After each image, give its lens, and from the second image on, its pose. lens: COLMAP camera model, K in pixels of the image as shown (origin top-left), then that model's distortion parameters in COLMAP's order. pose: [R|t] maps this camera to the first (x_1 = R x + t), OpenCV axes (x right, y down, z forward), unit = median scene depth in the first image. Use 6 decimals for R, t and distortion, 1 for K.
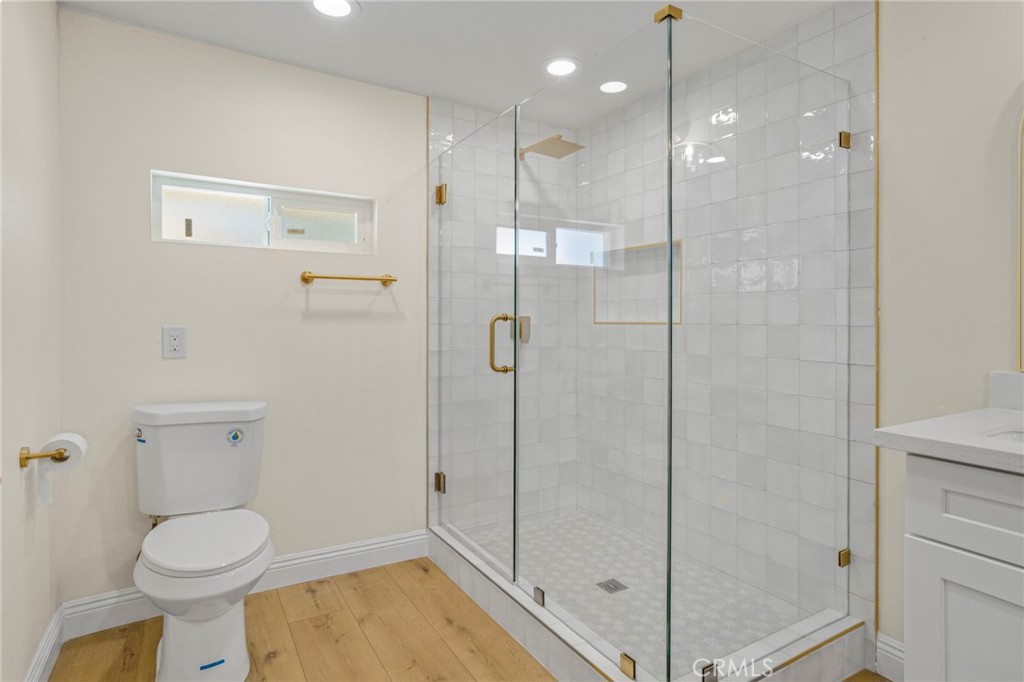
lens RADIAL K [[548.0, 0, 513.2], [0, 548.0, 325.5], [0, 0, 1]] dist [-0.034979, 0.017609]
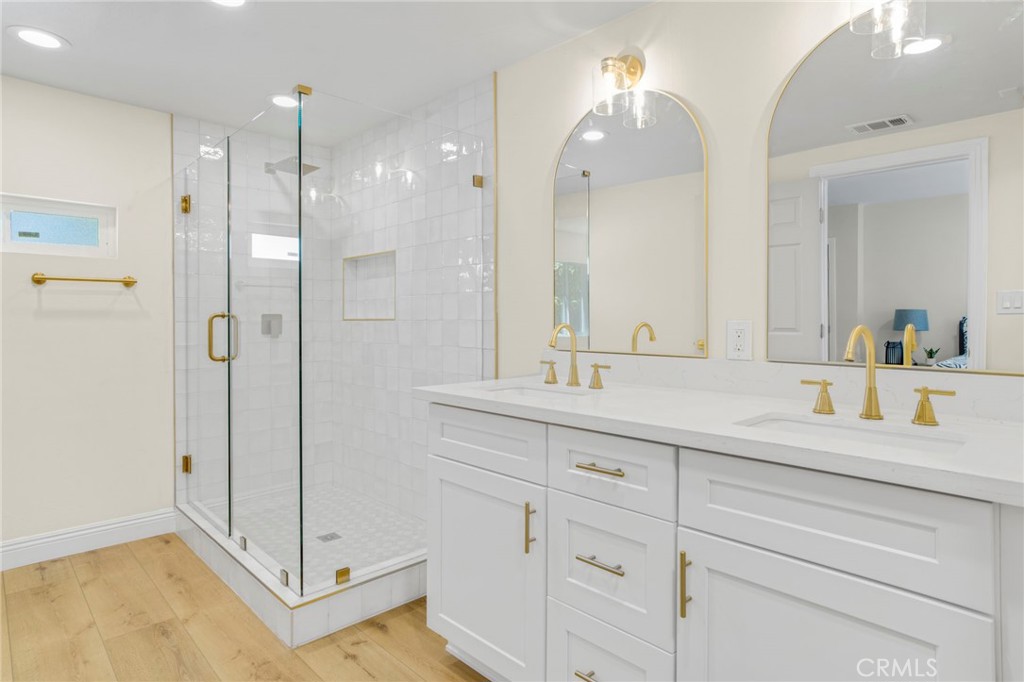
lens RADIAL K [[549.1, 0, 467.2], [0, 549.1, 328.3], [0, 0, 1]] dist [-0.000975, 0.017051]
pose [[0.978597, -0.009293, 0.205574, 0.213843], [0.007549, 0.999929, 0.009265, 0.005754], [-0.205646, -0.007515, 0.978598, -0.228810]]
